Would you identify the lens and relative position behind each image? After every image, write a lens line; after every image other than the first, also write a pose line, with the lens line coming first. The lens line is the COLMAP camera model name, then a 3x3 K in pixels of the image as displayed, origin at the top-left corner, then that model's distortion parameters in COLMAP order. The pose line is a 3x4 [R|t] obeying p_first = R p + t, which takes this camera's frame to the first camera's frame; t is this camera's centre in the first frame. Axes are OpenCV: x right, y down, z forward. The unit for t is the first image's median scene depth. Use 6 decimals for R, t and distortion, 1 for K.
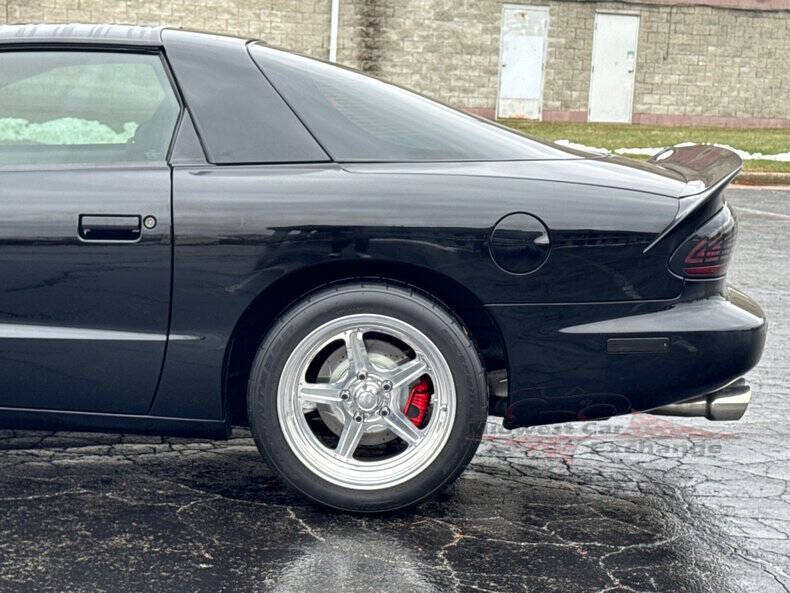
lens RADIAL K [[1605.9, 0, 396.9], [0, 1605.9, 307.5], [0, 0, 1]] dist [0.147762, -0.003528]
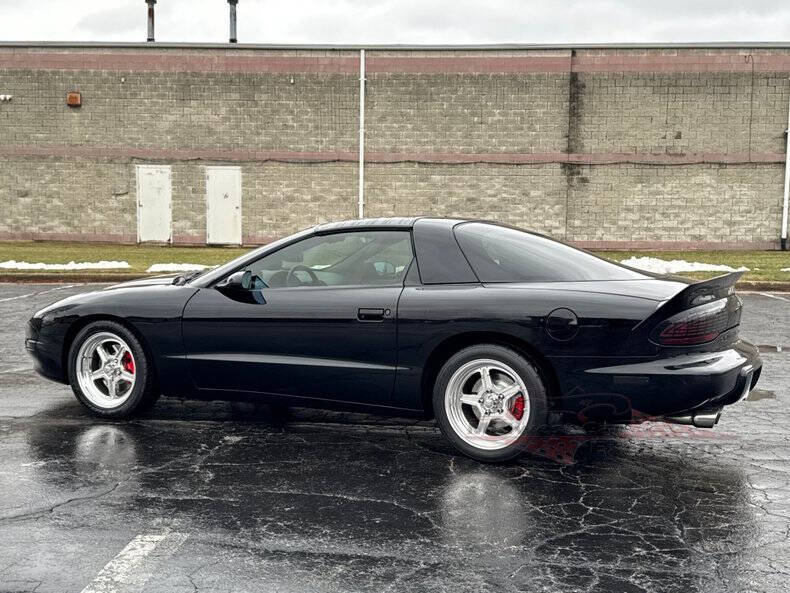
lens RADIAL K [[1054.4, 0, 398.2], [0, 1054.4, 304.4], [0, 0, 1]] dist [0.192824, -0.407768]
pose [[0.902949, 0.002432, -0.429741, 0.402076], [-0.033010, 0.997422, -0.063715, 0.021202], [0.428478, 0.071718, 0.900701, -0.201635]]
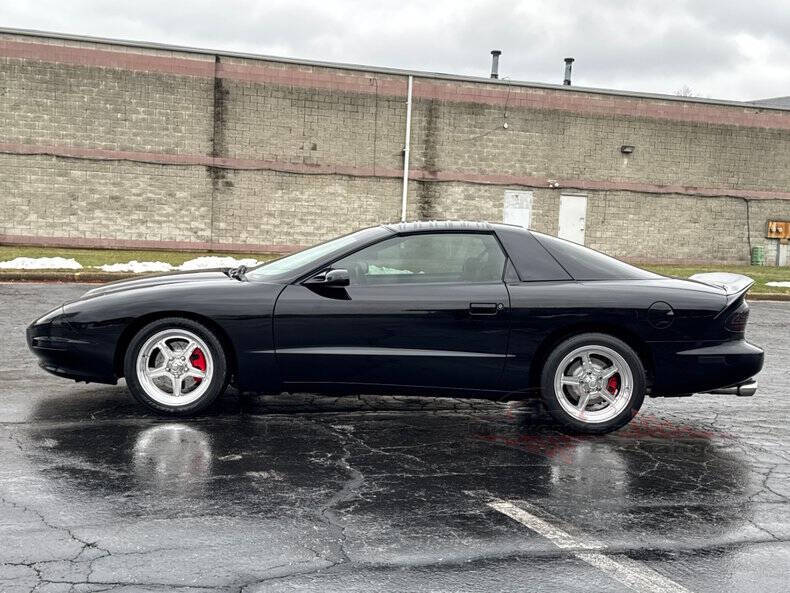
lens RADIAL K [[1055.4, 0, 391.5], [0, 1055.4, 296.7], [0, 0, 1]] dist [0.188966, -0.392938]
pose [[0.999953, -0.002683, -0.009283, -0.268449], [0.001932, 0.996793, -0.079999, 0.050835], [0.009468, 0.079978, 0.996752, -0.482286]]
